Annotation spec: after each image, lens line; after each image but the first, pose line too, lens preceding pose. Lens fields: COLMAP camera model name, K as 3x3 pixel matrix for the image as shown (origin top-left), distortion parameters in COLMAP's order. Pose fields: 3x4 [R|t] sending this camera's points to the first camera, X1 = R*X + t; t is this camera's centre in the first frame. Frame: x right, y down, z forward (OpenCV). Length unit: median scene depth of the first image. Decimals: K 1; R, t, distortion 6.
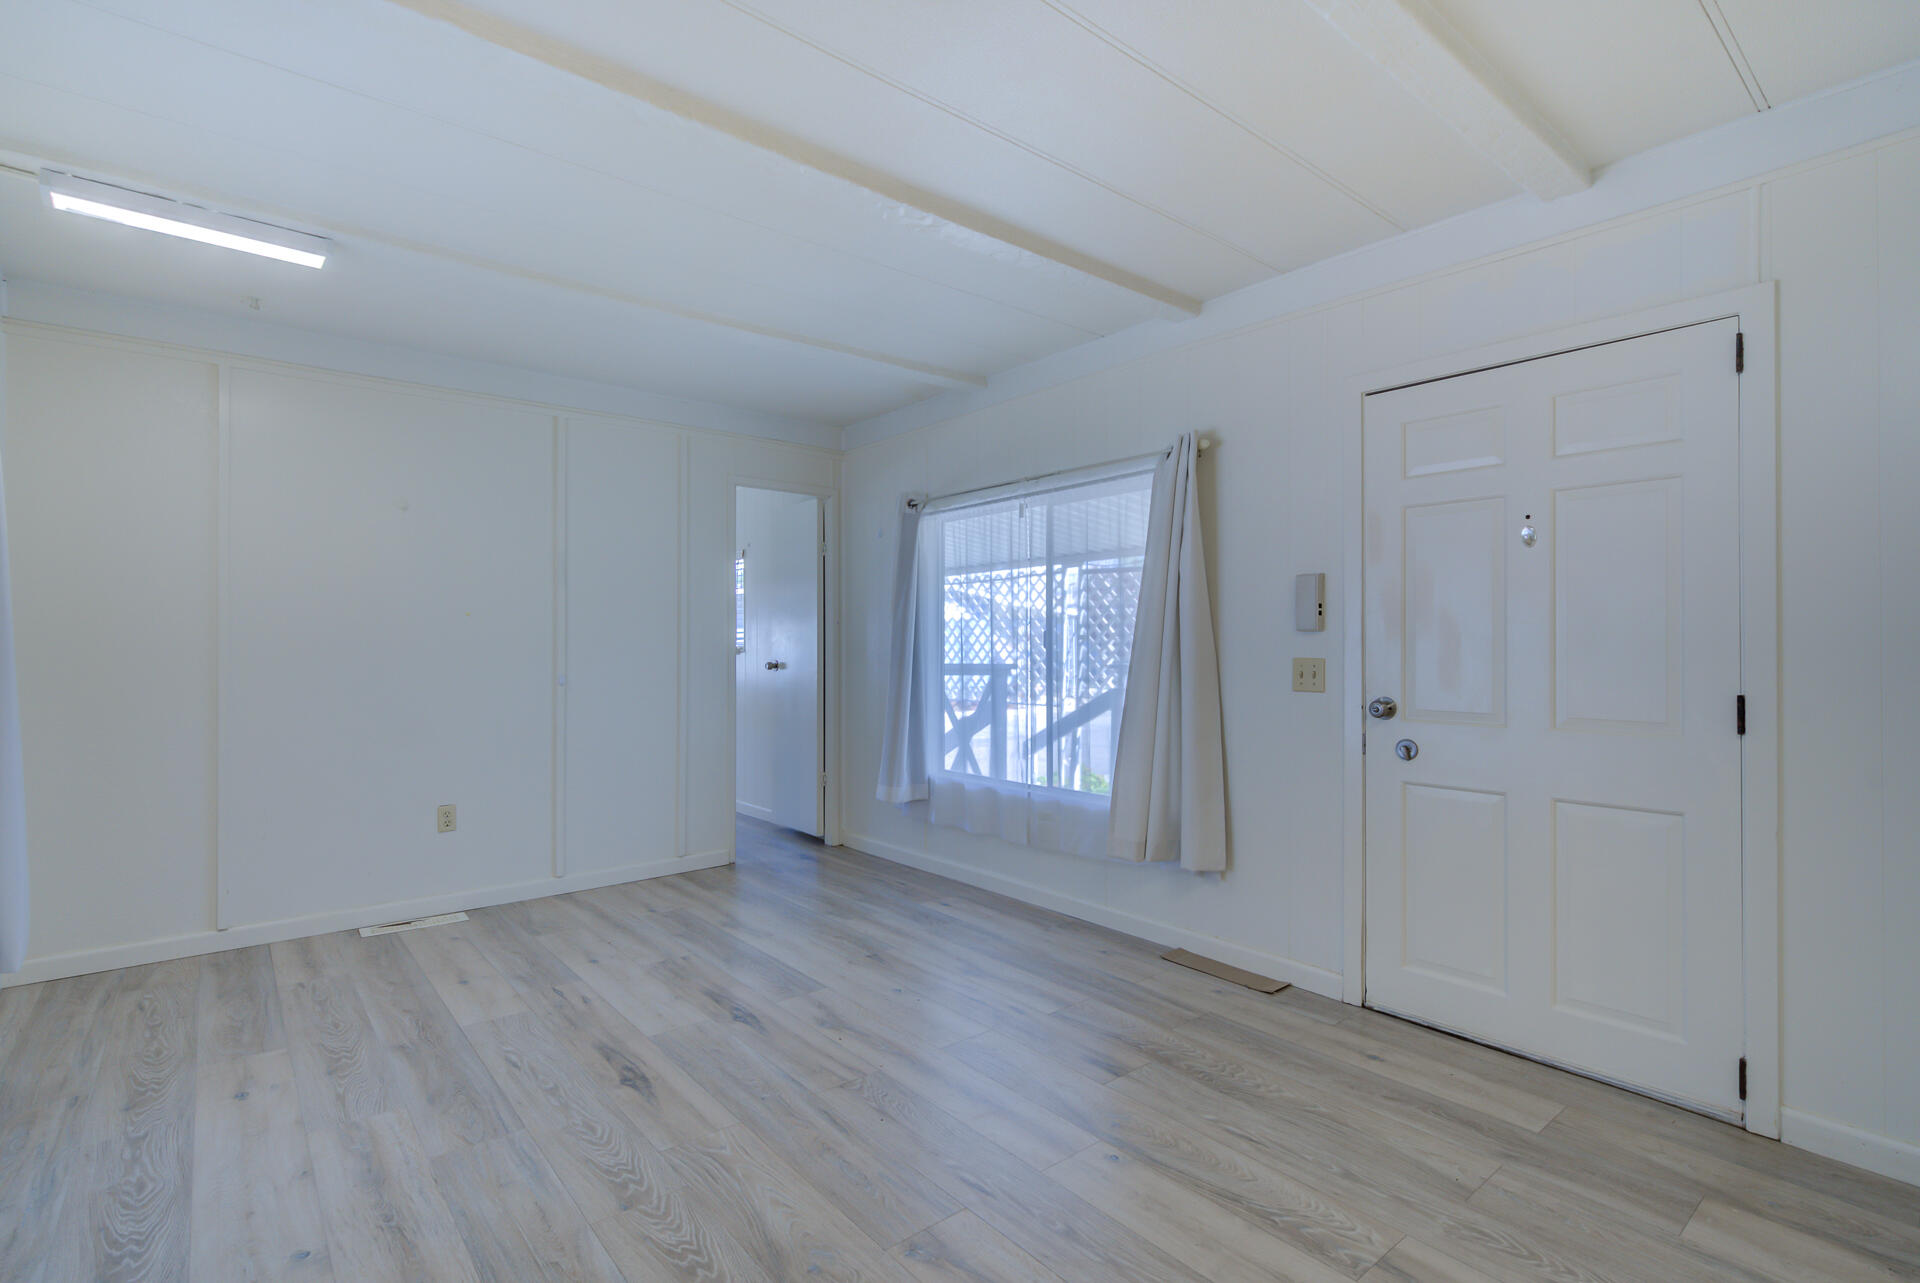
lens RADIAL K [[904.0, 0, 960.6], [0, 904.0, 639.1], [0, 0, 1]] dist [0.006048, -0.000408]
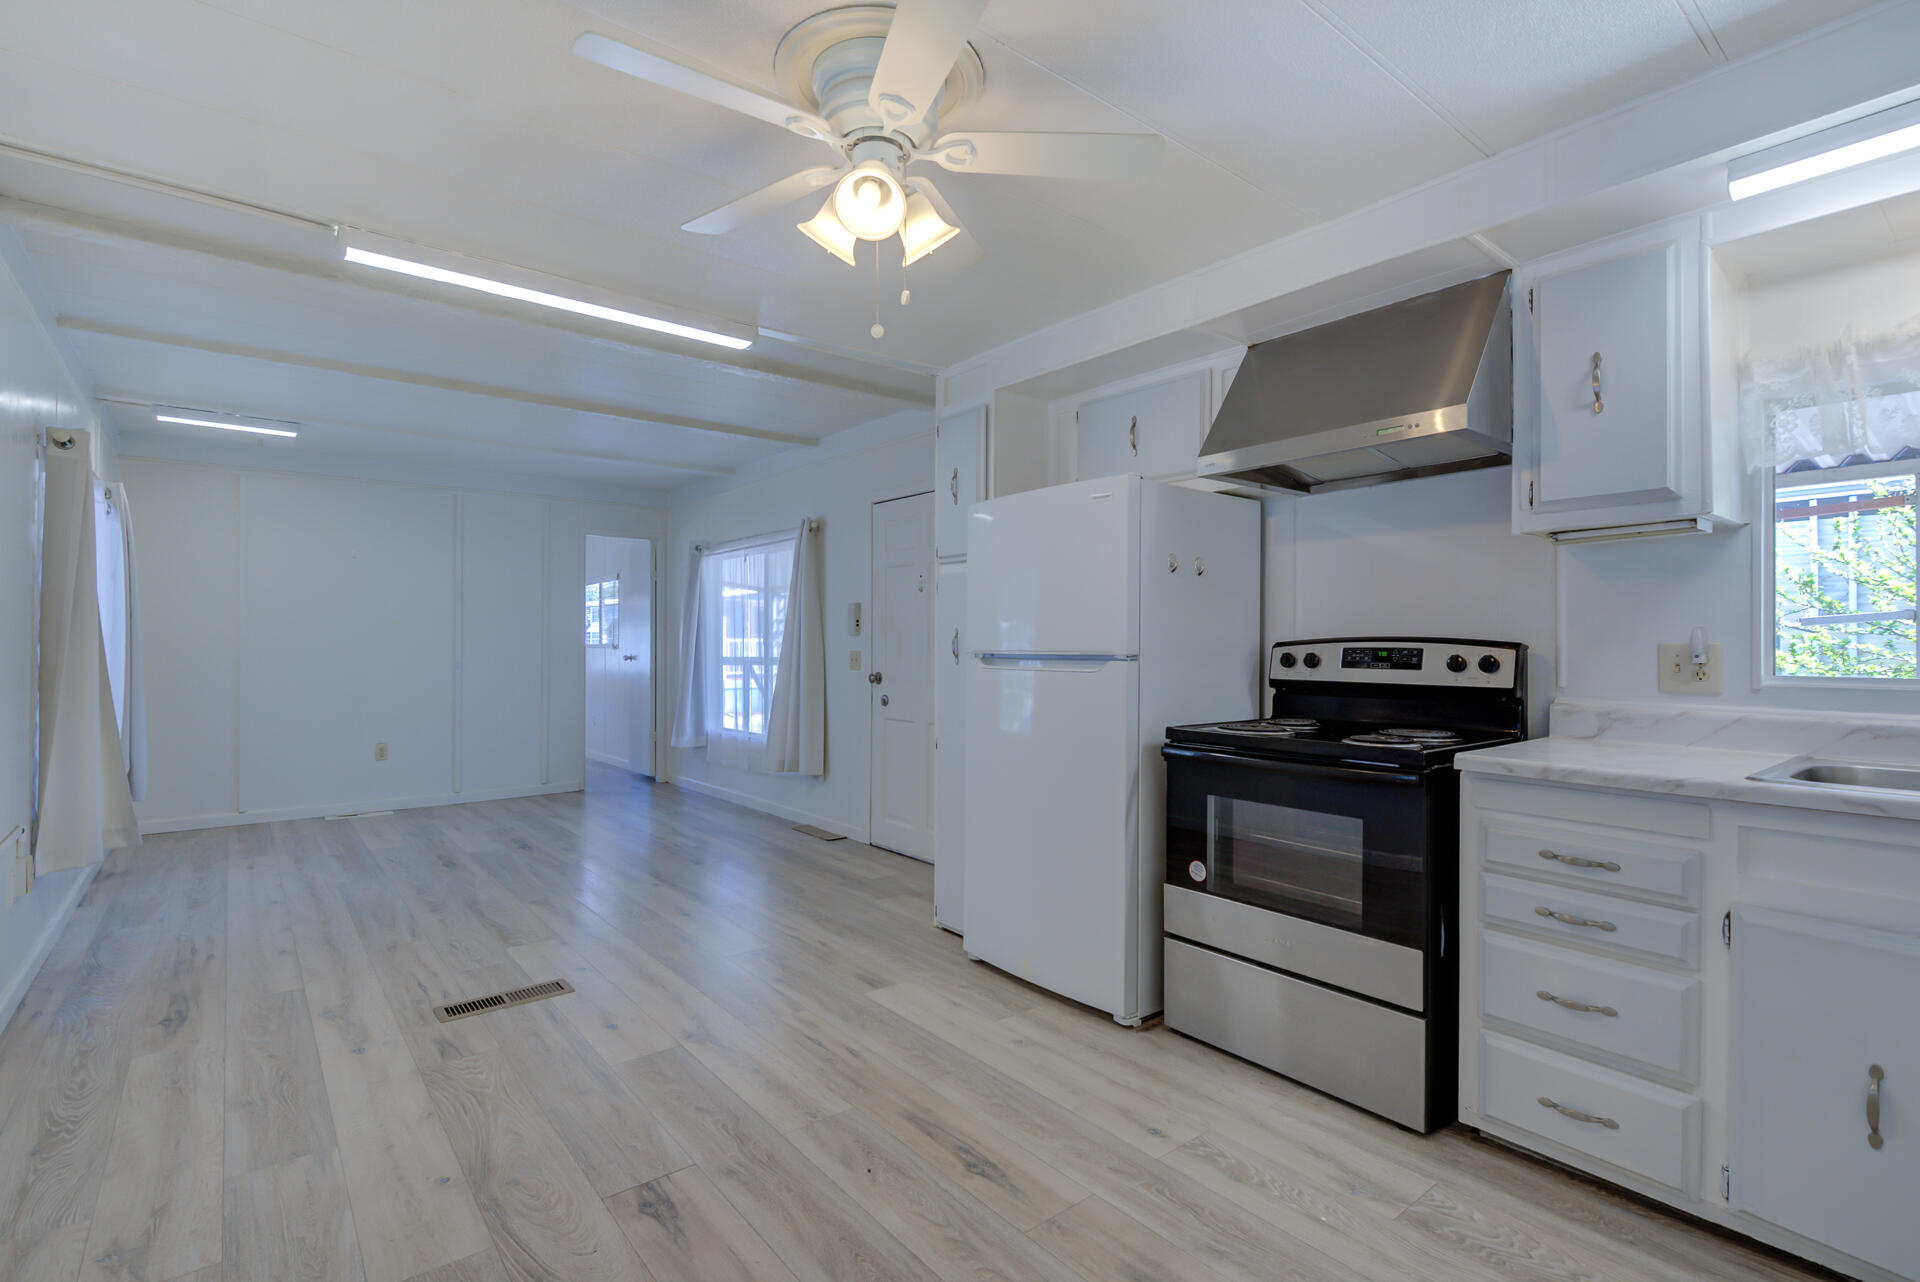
lens RADIAL K [[904.0, 0, 959.4], [0, 904.0, 646.1], [0, 0, 1]] dist [0.006048, -0.000408]
pose [[0.999841, 0.001580, -0.017758, 0.535542], [-0.001437, 0.999966, 0.008069, -0.002173], [0.017770, -0.008042, 0.999810, -0.643930]]
